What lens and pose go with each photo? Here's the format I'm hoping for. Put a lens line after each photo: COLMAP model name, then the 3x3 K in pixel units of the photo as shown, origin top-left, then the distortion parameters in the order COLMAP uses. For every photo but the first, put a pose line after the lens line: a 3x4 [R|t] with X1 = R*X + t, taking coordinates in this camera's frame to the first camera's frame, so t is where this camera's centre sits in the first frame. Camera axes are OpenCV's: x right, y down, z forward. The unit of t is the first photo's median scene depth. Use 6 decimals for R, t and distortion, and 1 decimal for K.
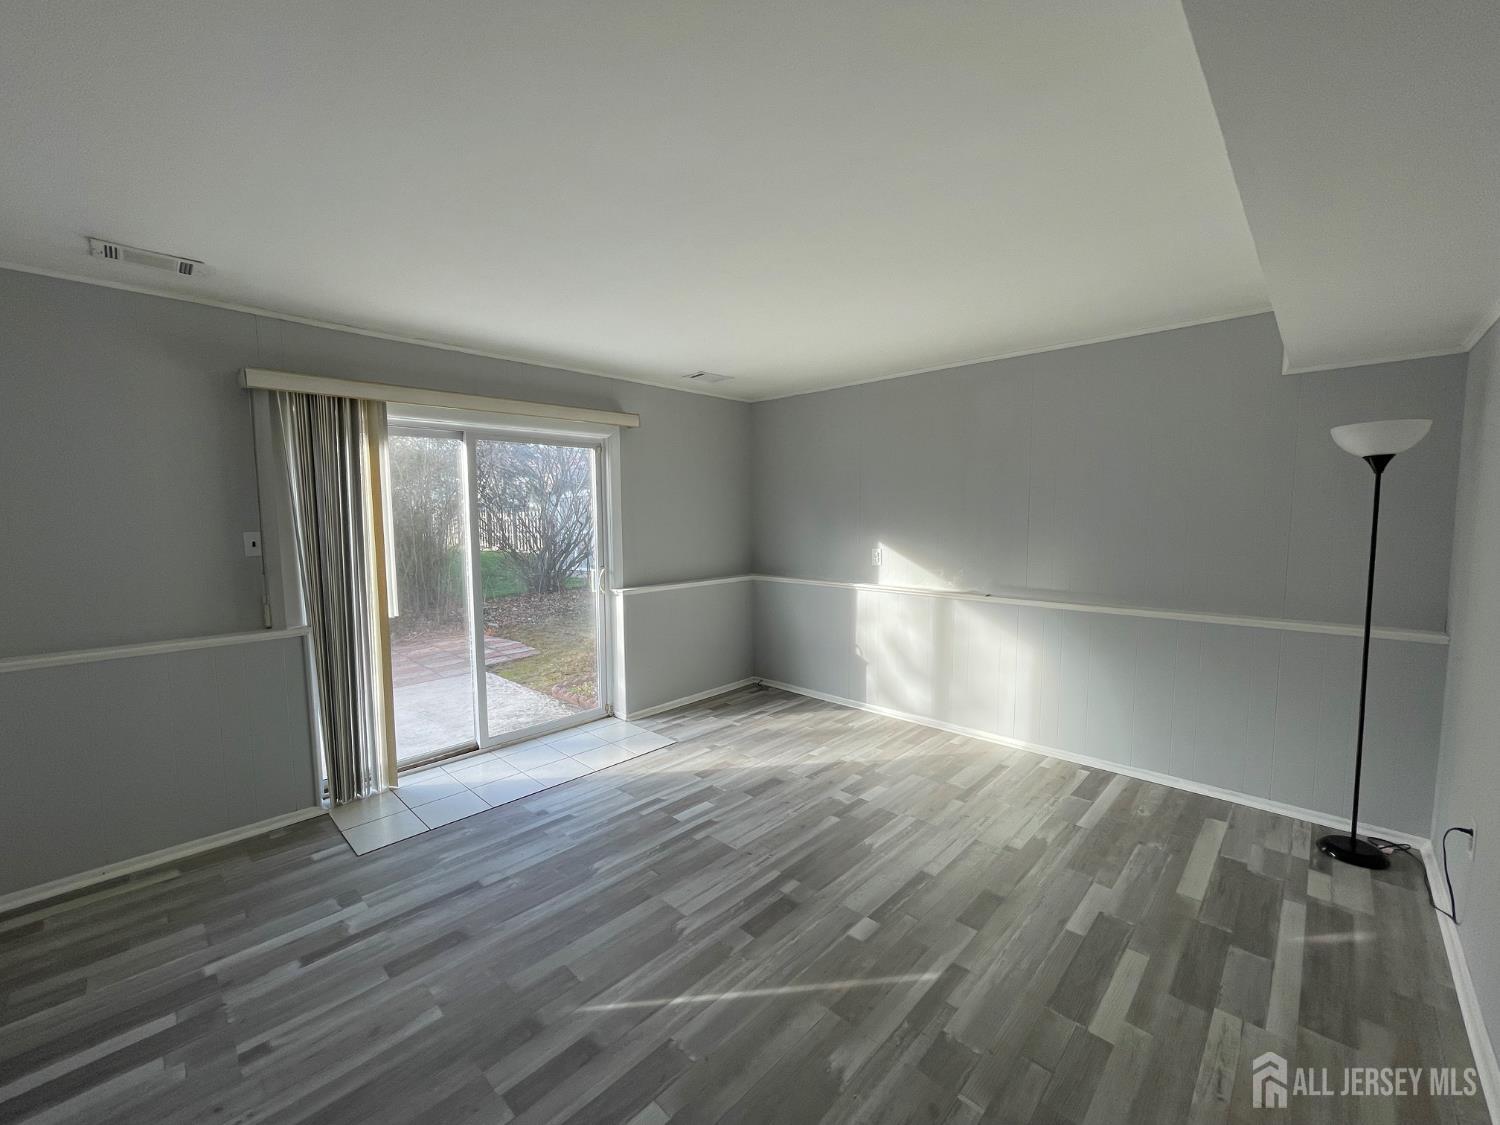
lens RADIAL K [[606.3, 0, 745.0], [0, 606.3, 562.4], [0, 0, 1]] dist [0.000189, 0.000165]
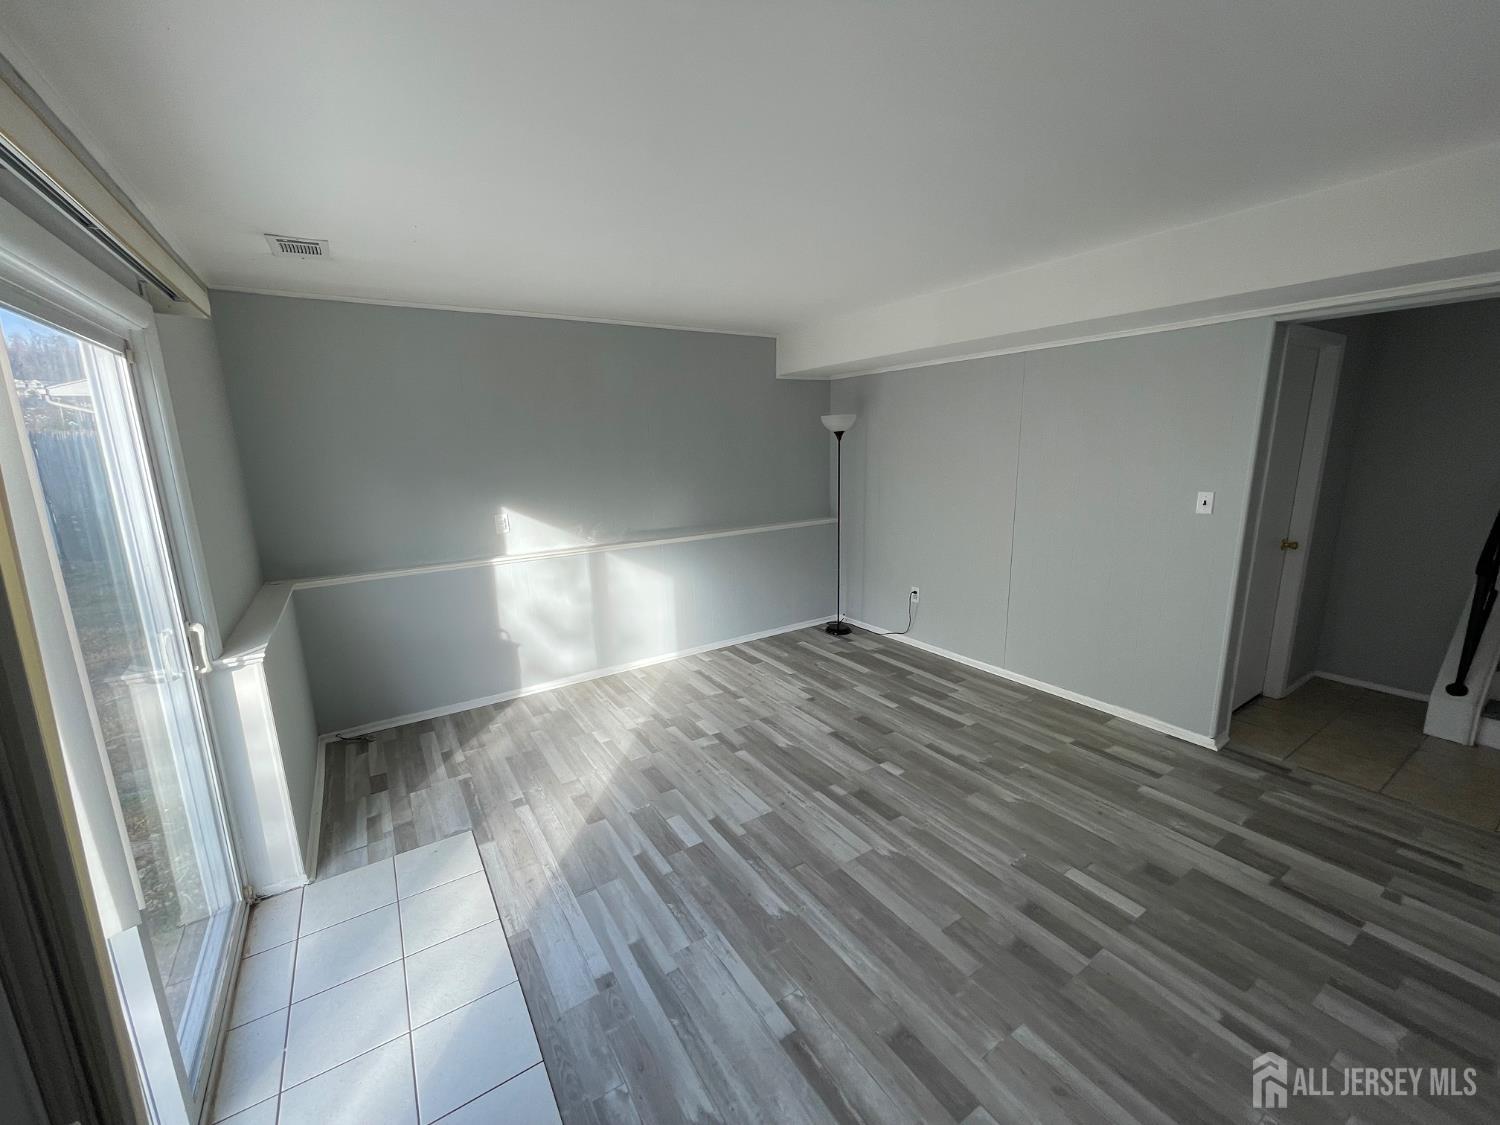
lens RADIAL K [[606.3, 0, 745.0], [0, 606.3, 562.4], [0, 0, 1]] dist [0.000189, 0.000165]
pose [[0.232526, -0.192685, 0.953312, -0.784896], [0.103333, 0.979525, 0.172779, -0.100730], [-0.967085, 0.058333, 0.247675, 0.655559]]
